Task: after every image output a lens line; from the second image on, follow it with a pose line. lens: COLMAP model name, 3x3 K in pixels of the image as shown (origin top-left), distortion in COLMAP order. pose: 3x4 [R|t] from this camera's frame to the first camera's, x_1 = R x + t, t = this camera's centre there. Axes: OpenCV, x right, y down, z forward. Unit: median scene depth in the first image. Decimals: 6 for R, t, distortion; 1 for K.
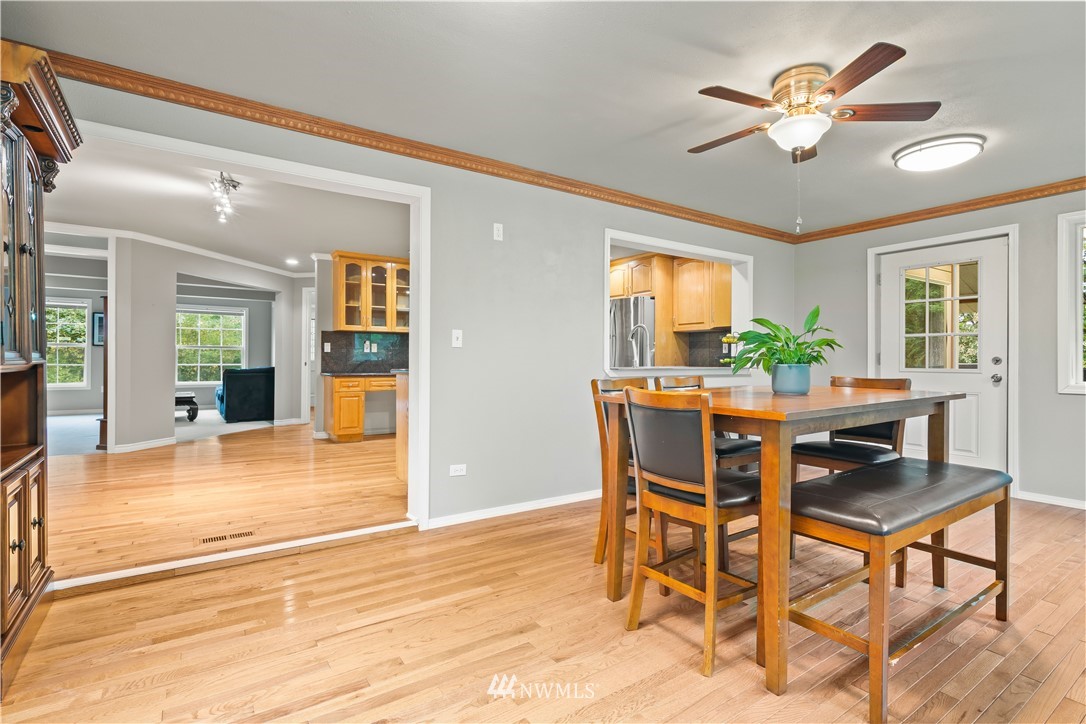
lens RADIAL K [[515.4, 0, 536.6], [0, 515.4, 361.3], [0, 0, 1]] dist [0.001091, 0.000741]
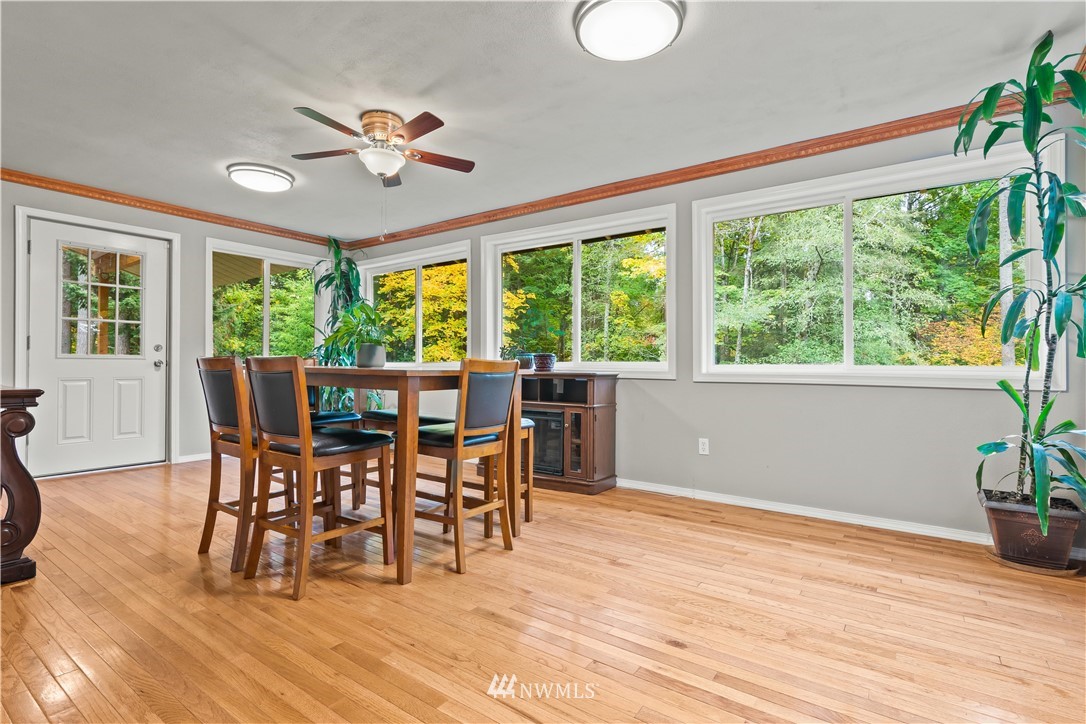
lens RADIAL K [[515.4, 0, 536.6], [0, 515.4, 361.3], [0, 0, 1]] dist [0.001091, 0.000741]
pose [[-0.333103, 0.000184, 0.942891, -0.790237], [-0.005674, 0.999981, -0.002200, 0.045957], [-0.942873, -0.006083, -0.333096, 1.025591]]
